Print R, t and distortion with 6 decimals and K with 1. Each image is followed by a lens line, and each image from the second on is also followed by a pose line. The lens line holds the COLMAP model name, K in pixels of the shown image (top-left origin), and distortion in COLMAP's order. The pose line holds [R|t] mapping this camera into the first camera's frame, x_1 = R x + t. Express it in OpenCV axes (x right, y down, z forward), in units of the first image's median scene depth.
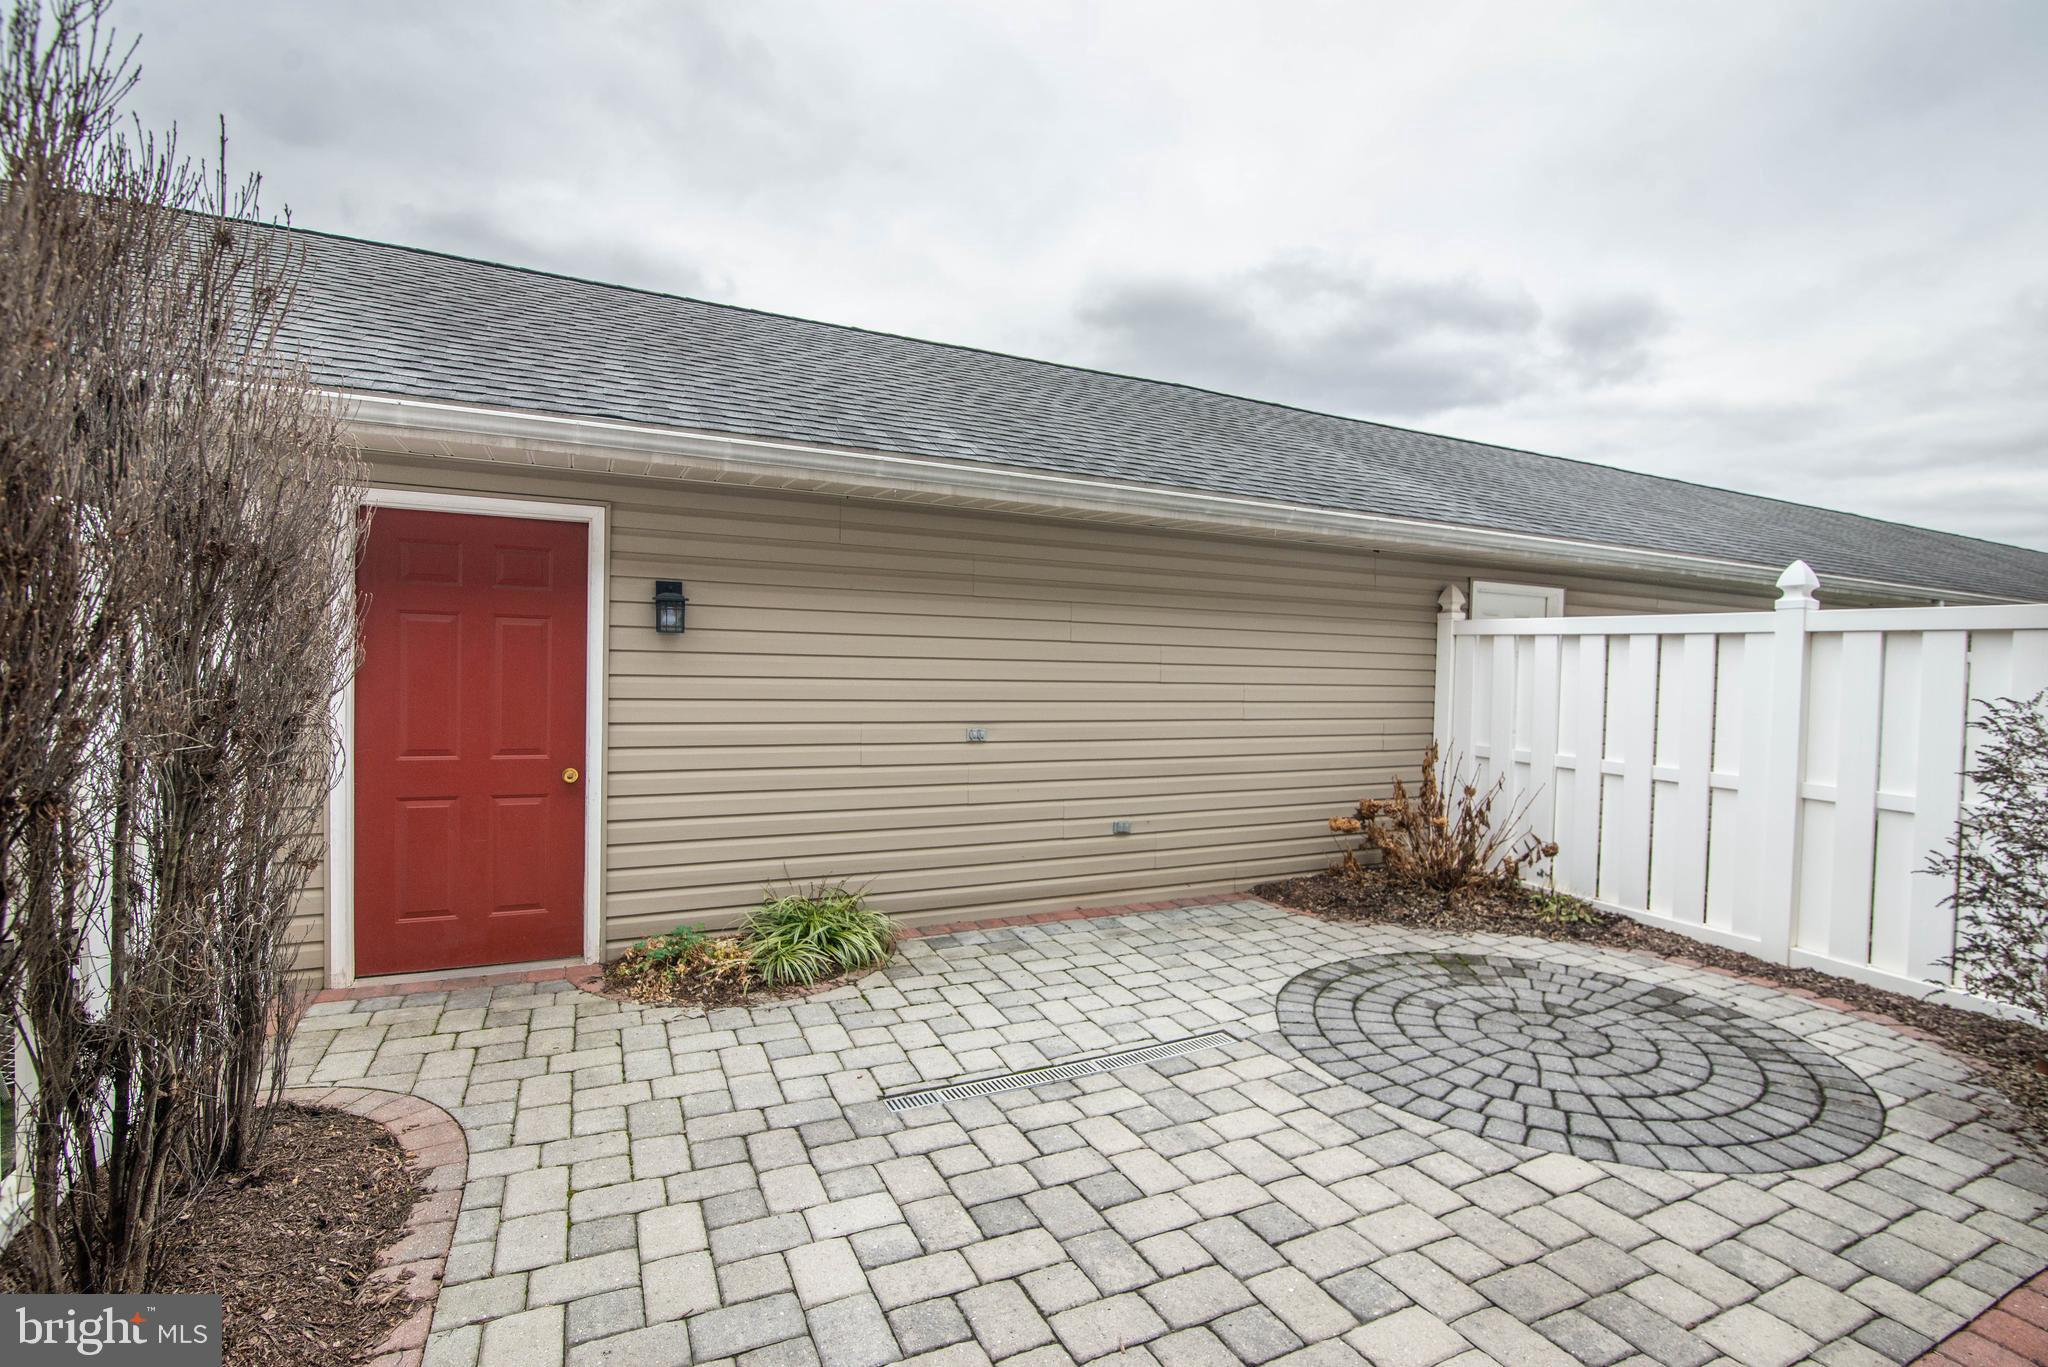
lens RADIAL K [[943.1, 0, 1031.3], [0, 943.1, 695.3], [0, 0, 1]] dist [-0.018700, 0.001629]
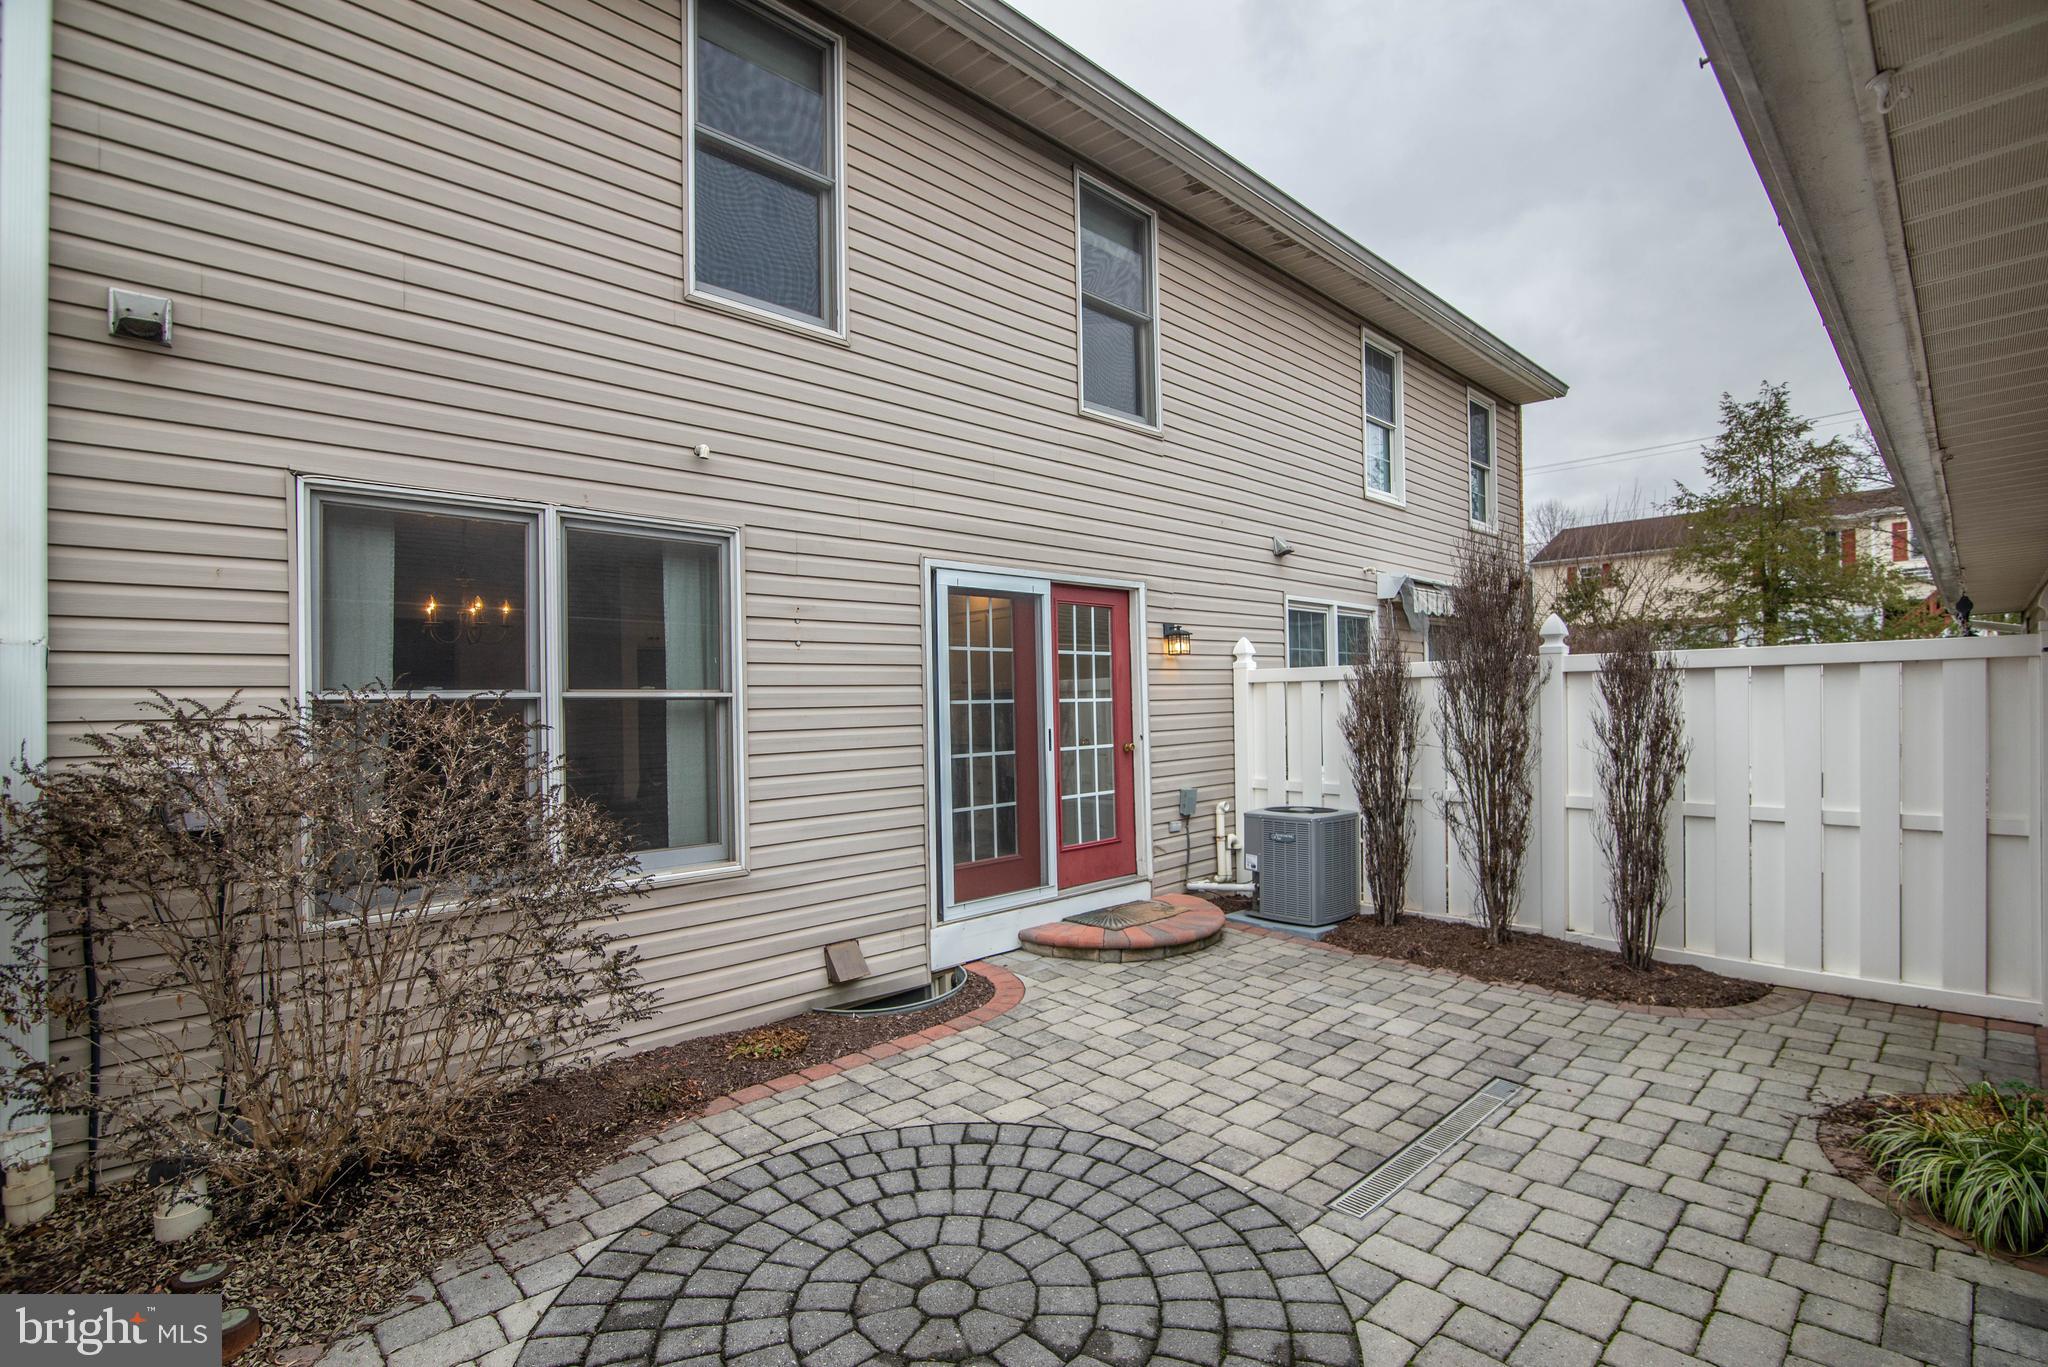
lens RADIAL K [[943.1, 0, 1031.3], [0, 943.1, 695.3], [0, 0, 1]] dist [-0.018700, 0.001629]
pose [[-0.951083, -0.010357, -0.308761, 0.784631], [-0.017523, 0.999637, 0.020446, -0.085227], [0.308437, 0.024857, -0.950920, 1.840030]]
